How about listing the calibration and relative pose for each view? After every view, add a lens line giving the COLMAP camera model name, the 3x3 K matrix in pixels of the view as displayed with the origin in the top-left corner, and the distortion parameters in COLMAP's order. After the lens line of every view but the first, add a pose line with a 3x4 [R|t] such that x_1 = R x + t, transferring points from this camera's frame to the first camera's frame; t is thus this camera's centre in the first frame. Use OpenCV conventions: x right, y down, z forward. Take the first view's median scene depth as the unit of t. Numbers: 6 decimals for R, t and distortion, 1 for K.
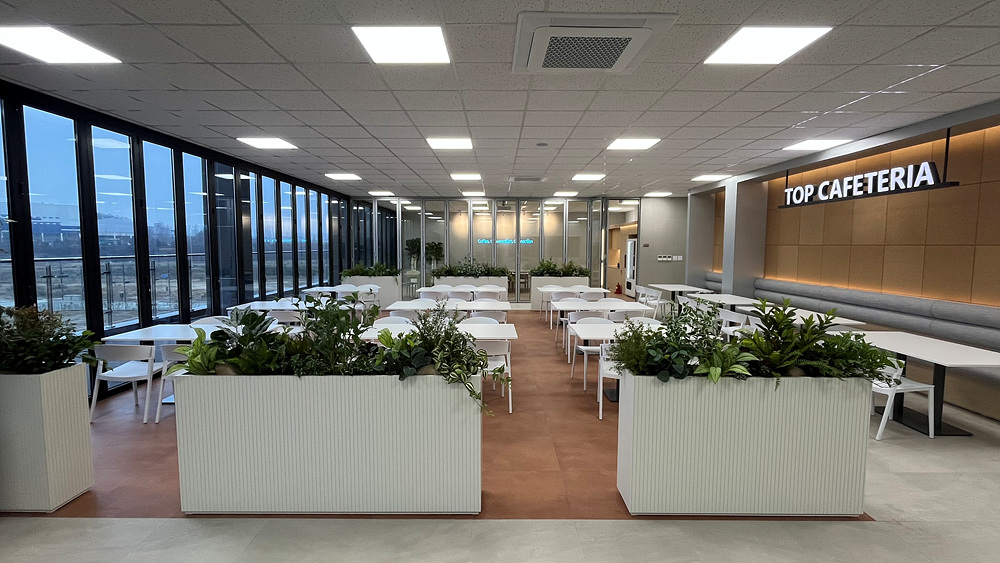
lens RADIAL K [[457.6, 0, 500.0], [0, 457.6, 281.5], [0, 0, 1]] dist [0.000004, -0.000576]
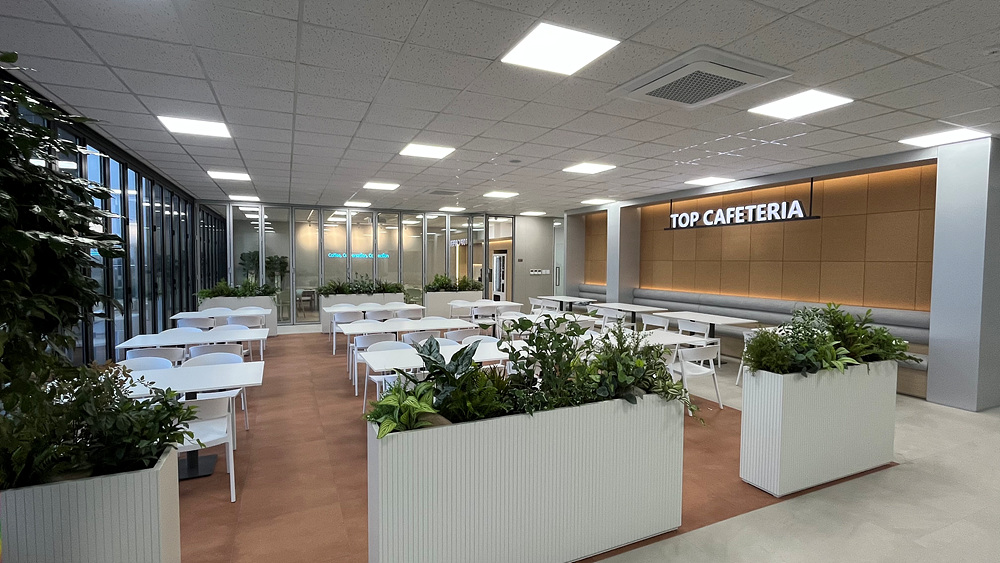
lens RADIAL K [[457.6, 0, 500.0], [0, 457.6, 281.5], [0, 0, 1]] dist [0.000004, -0.000576]
pose [[0.912131, -0.016410, 0.409570, -0.335009], [0.029186, 0.999262, -0.024962, -0.008399], [-0.408858, 0.034722, 0.911937, 0.093213]]
